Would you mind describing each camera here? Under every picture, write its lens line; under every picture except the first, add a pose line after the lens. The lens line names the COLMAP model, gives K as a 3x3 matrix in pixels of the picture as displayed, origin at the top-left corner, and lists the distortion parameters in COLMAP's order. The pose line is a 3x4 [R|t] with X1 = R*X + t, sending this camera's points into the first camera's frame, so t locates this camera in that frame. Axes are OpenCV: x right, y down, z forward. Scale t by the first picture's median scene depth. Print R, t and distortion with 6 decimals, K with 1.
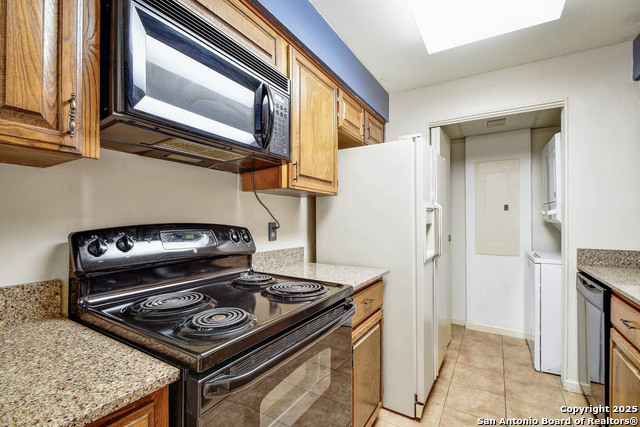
lens RADIAL K [[291.1, 0, 310.1], [0, 291.1, 216.2], [0, 0, 1]] dist [0.016438, -0.011467]
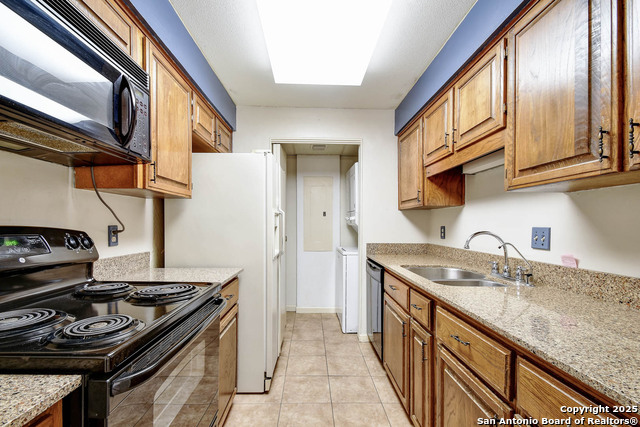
lens RADIAL K [[291.1, 0, 317.1], [0, 291.1, 218.5], [0, 0, 1]] dist [0.016438, -0.011467]
pose [[0.831867, 0.014023, 0.554797, -0.119497], [-0.012252, 0.999901, -0.006902, -0.001157], [-0.554839, -0.001056, 0.831957, -0.087306]]
